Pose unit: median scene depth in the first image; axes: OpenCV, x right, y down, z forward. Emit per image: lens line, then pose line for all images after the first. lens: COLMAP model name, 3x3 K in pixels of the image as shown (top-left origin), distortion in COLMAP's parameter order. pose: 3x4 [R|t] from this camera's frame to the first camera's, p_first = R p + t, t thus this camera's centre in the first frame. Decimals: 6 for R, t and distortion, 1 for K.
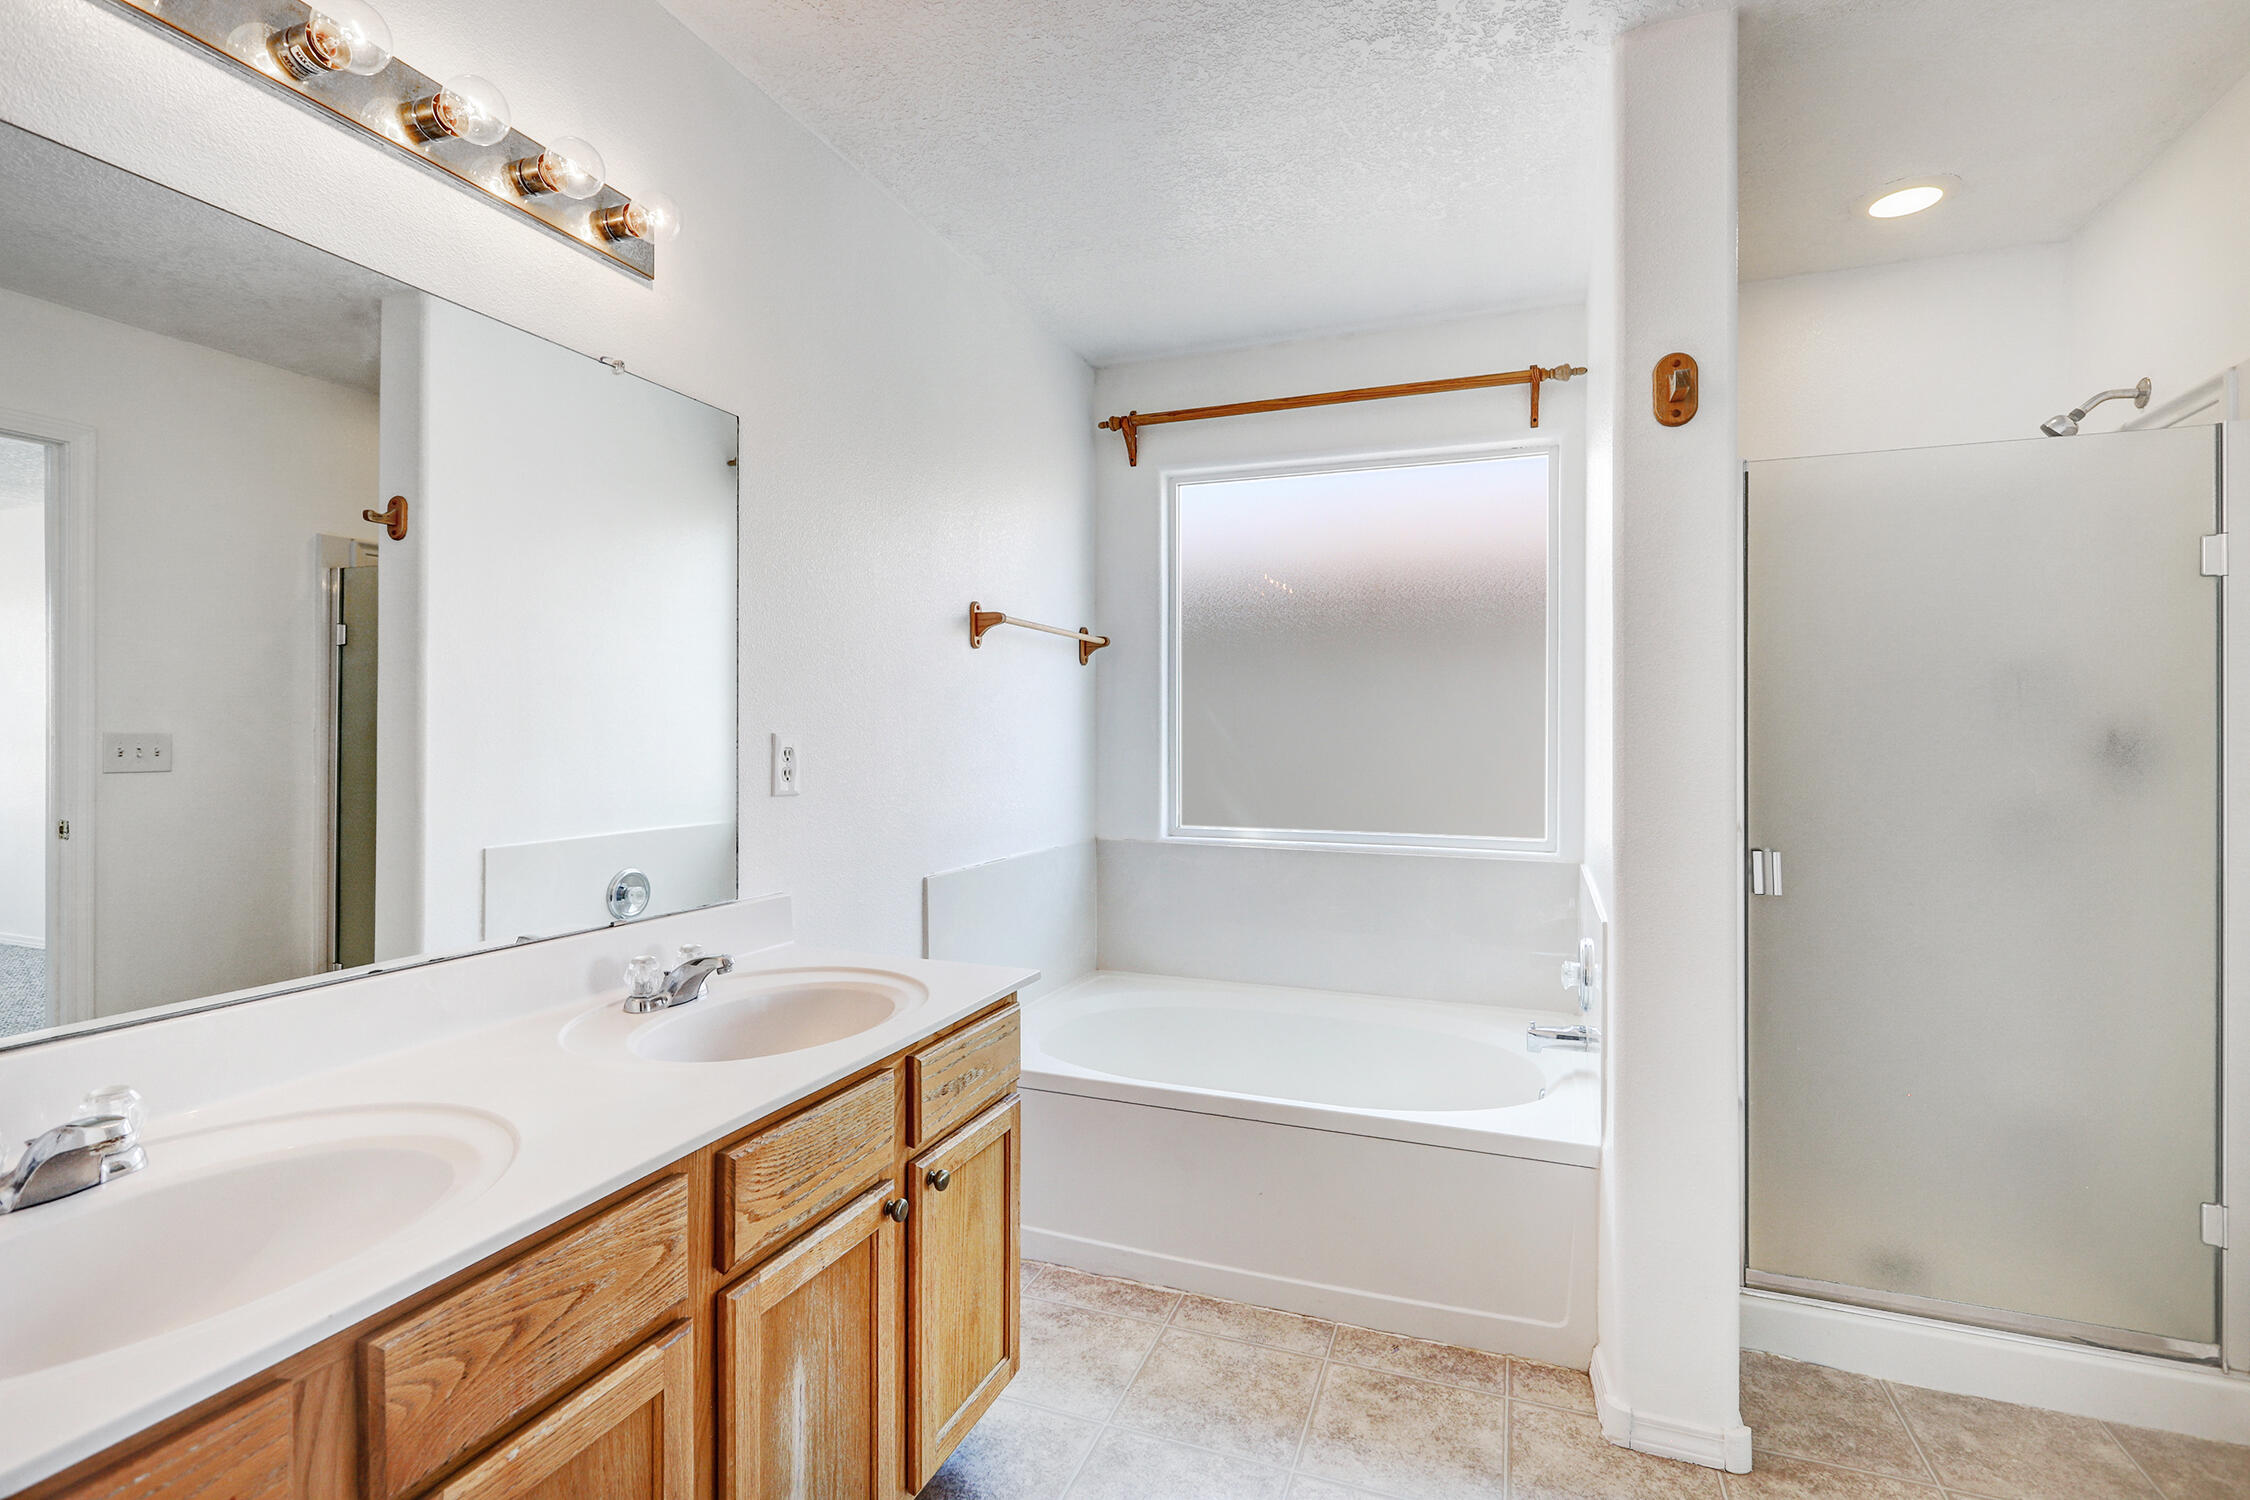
lens RADIAL K [[1073.8, 0, 1121.3], [0, 1073.8, 741.5], [0, 0, 1]] dist [-0.001535, -0.000157]
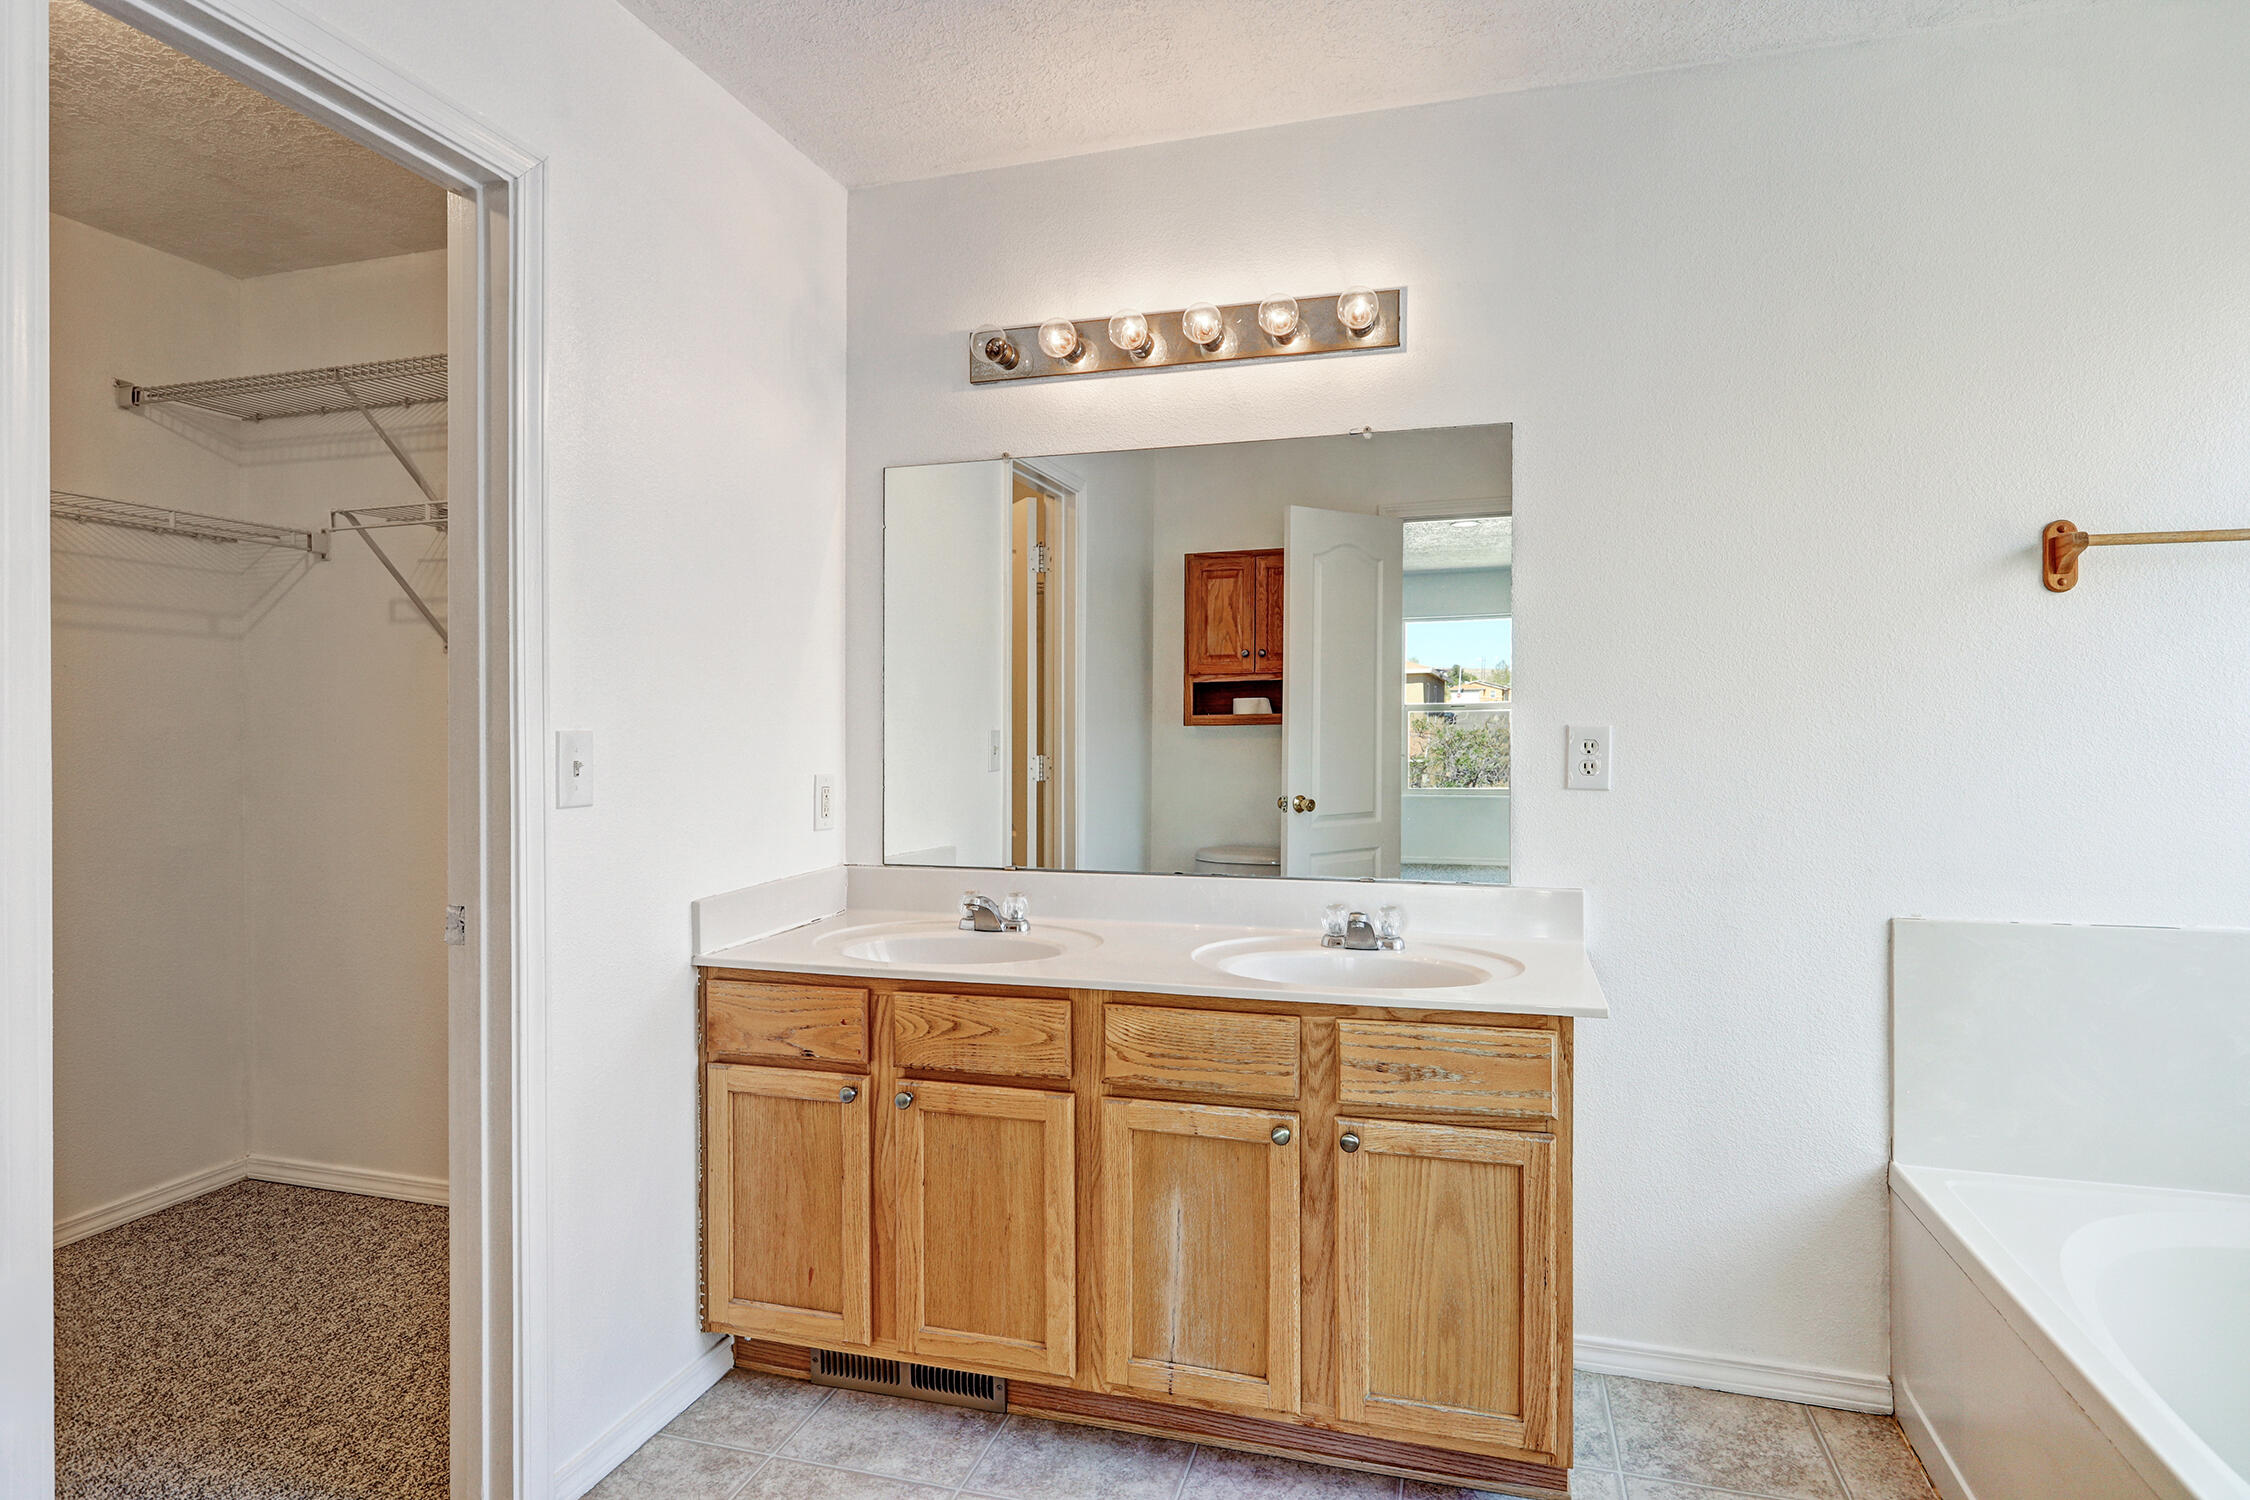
lens RADIAL K [[1252.3, 0, 1119.0], [0, 1252.3, 745.0], [0, 0, 1]] dist [-0.001419, 0.002843]
pose [[0.062897, 0.006705, -0.997997, 1.260798], [-0.001798, 0.999977, 0.006605, 0.005835], [0.998018, 0.001379, 0.062908, 0.821998]]
